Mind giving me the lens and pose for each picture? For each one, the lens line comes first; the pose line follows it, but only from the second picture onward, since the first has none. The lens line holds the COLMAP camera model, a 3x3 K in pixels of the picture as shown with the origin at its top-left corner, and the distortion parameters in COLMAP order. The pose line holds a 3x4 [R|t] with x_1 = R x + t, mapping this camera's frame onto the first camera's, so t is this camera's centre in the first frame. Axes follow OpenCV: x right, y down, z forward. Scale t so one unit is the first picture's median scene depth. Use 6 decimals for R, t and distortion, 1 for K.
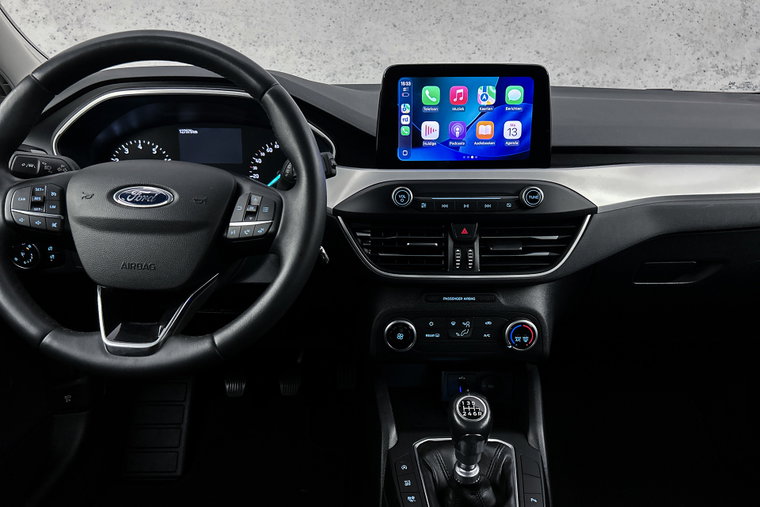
lens RADIAL K [[568.2, 0, 380.6], [0, 568.2, 254.8], [0, 0, 1]] dist [0.049093, -0.051145]
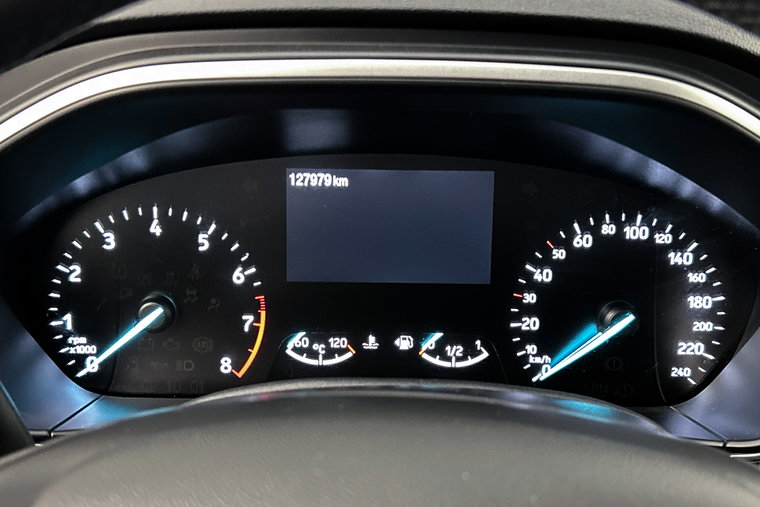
lens RADIAL K [[992.6, 0, 378.7], [0, 992.6, 254.8], [0, 0, 1]] dist [0.196254, 0.000000]
pose [[0.999938, 0.008011, -0.007759, -0.333804], [-0.008208, 0.999634, -0.025767, -0.181182], [0.007550, 0.025829, 0.999638, 0.529444]]
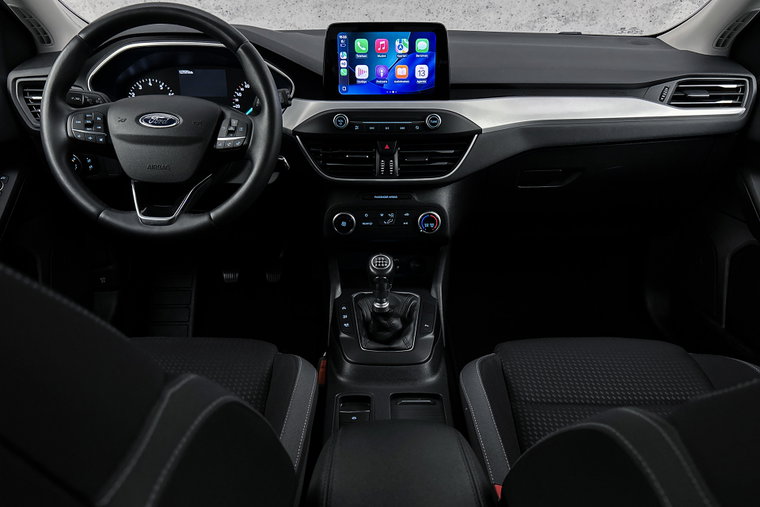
lens RADIAL K [[568.2, 0, 379.8], [0, 568.2, 259.4], [0, 0, 1]] dist [0.049093, -0.051145]
pose [[0.999996, -0.002494, -0.000898, 0.128627], [0.002586, 0.992377, 0.123215, 0.060190], [0.000584, -0.123217, 0.992380, -0.418647]]
